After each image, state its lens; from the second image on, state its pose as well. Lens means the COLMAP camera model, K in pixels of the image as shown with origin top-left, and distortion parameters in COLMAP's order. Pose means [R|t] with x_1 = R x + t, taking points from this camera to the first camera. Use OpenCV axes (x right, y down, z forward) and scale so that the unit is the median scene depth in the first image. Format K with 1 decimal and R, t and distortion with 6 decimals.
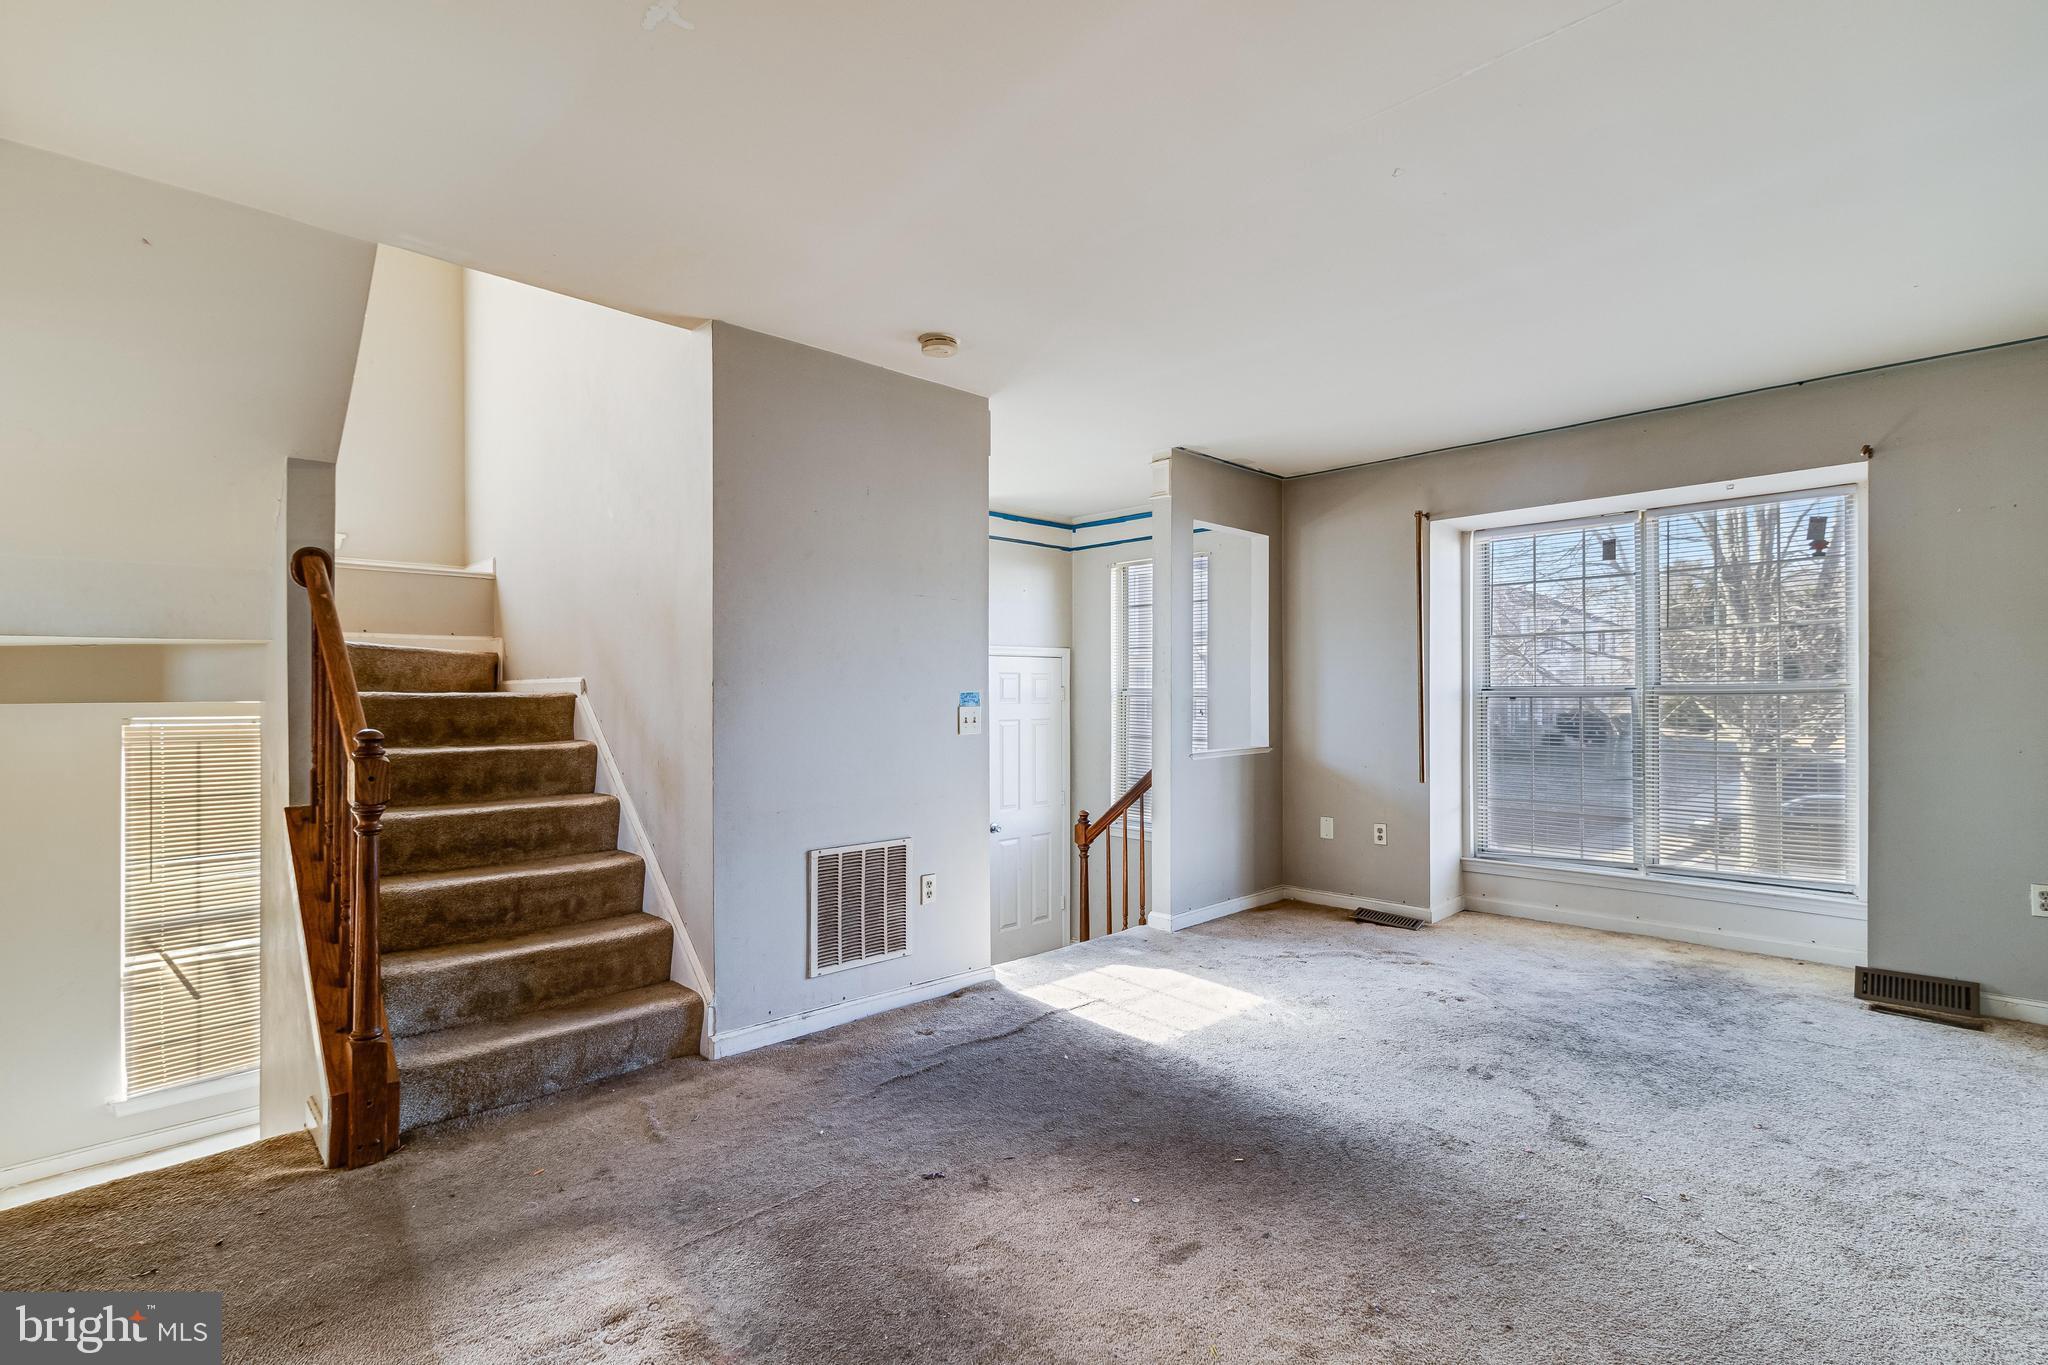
lens RADIAL K [[965.1, 0, 1017.2], [0, 965.1, 680.5], [0, 0, 1]] dist [0.000743, 0.000445]
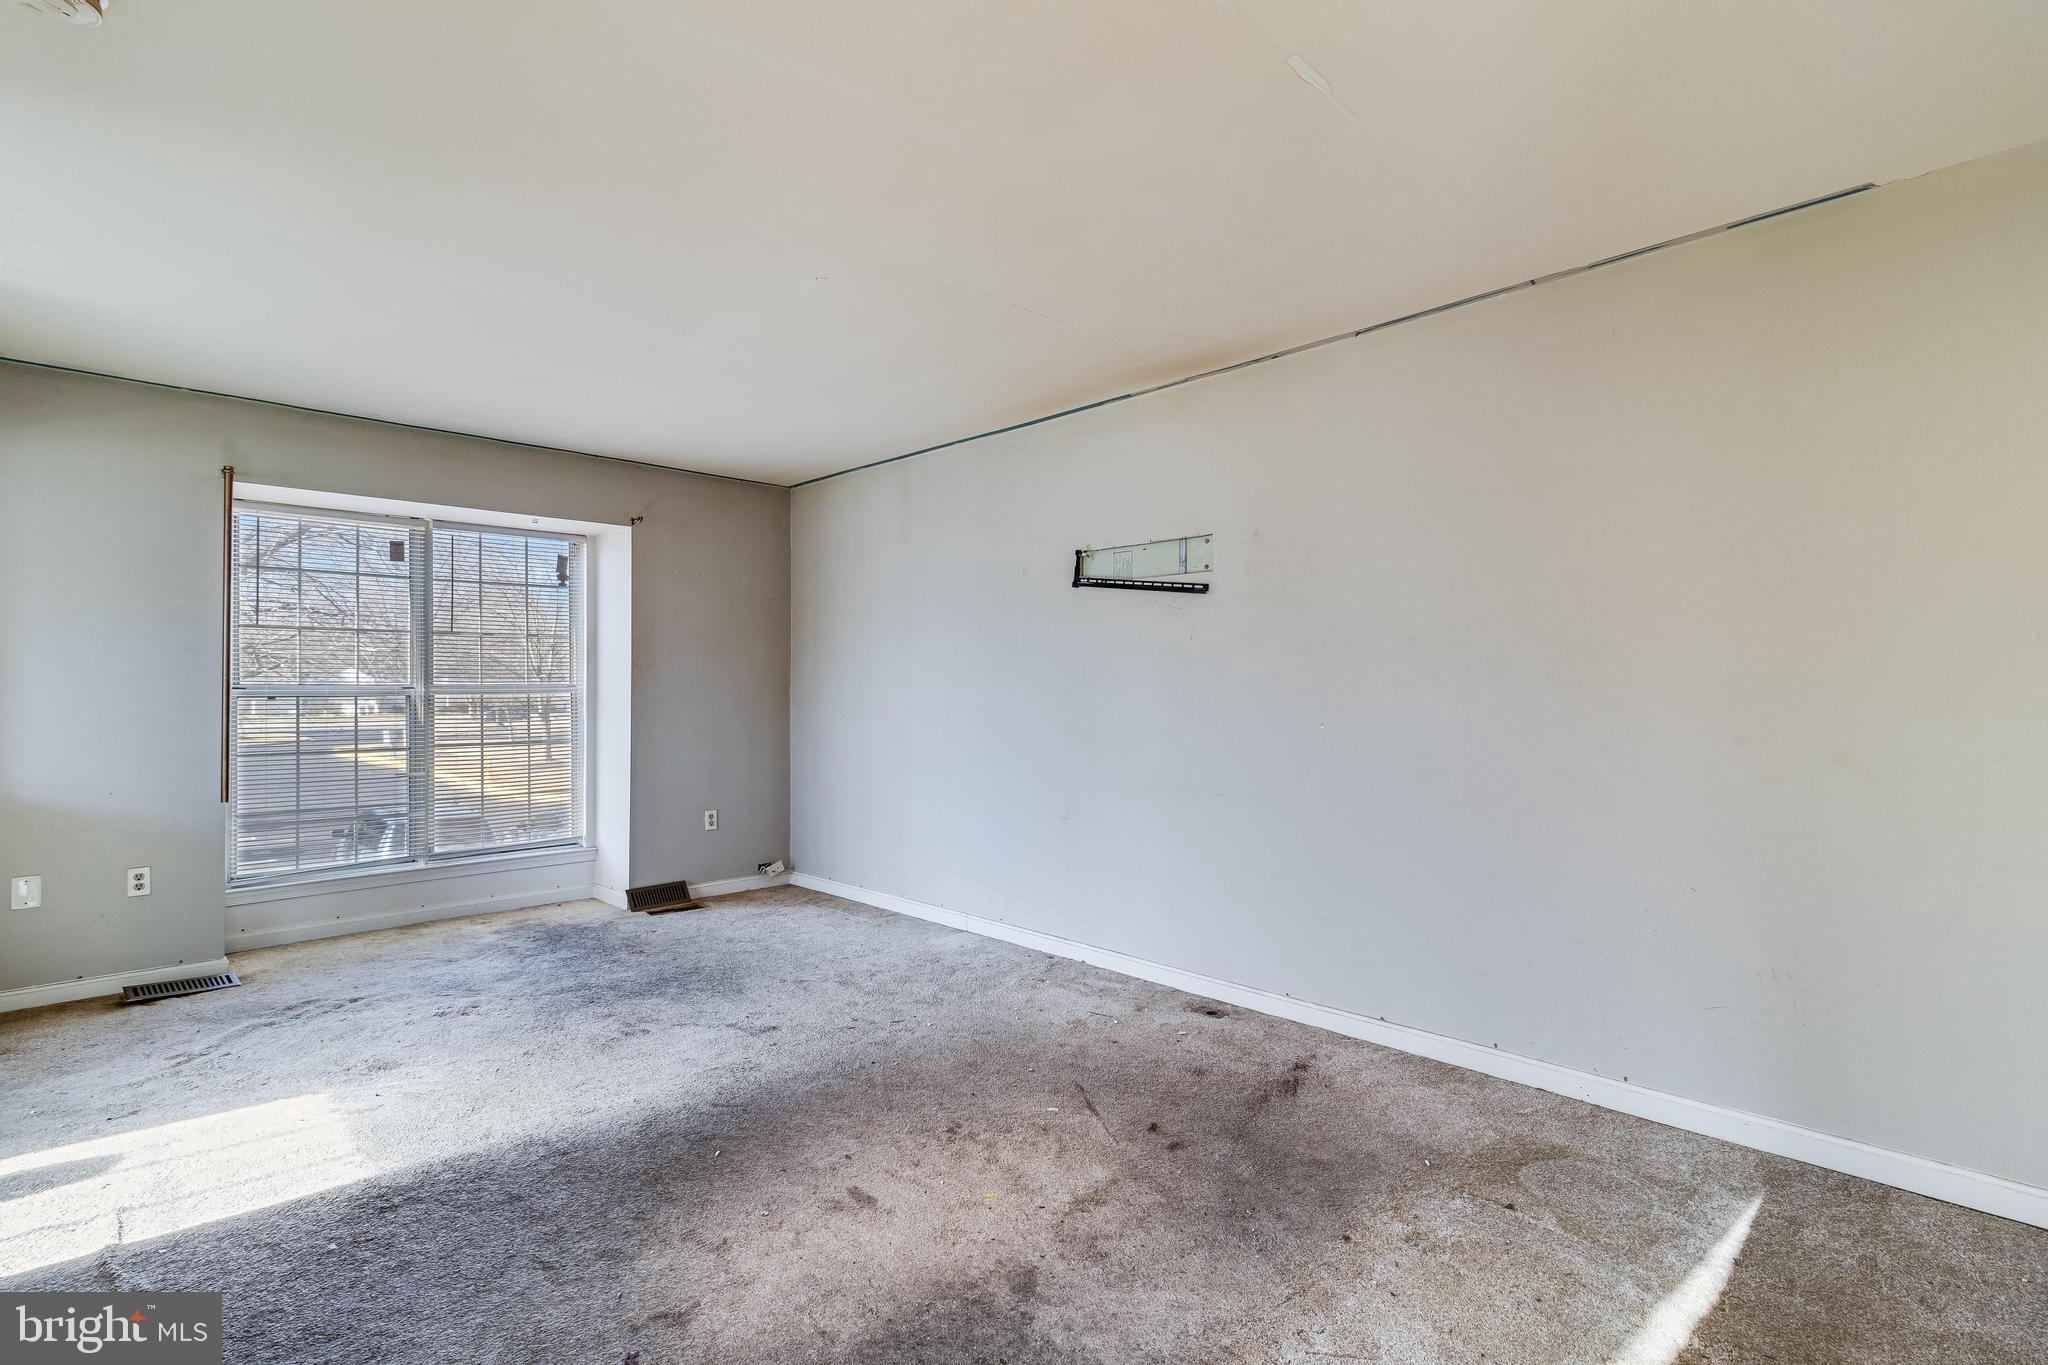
lens RADIAL K [[965.1, 0, 1017.2], [0, 965.1, 680.5], [0, 0, 1]] dist [0.000743, 0.000445]
pose [[-0.017442, 0.012461, 0.999770, -0.558841], [-0.015277, 0.999802, -0.012728, 0.004838], [-0.999731, -0.015495, -0.017248, 0.496843]]
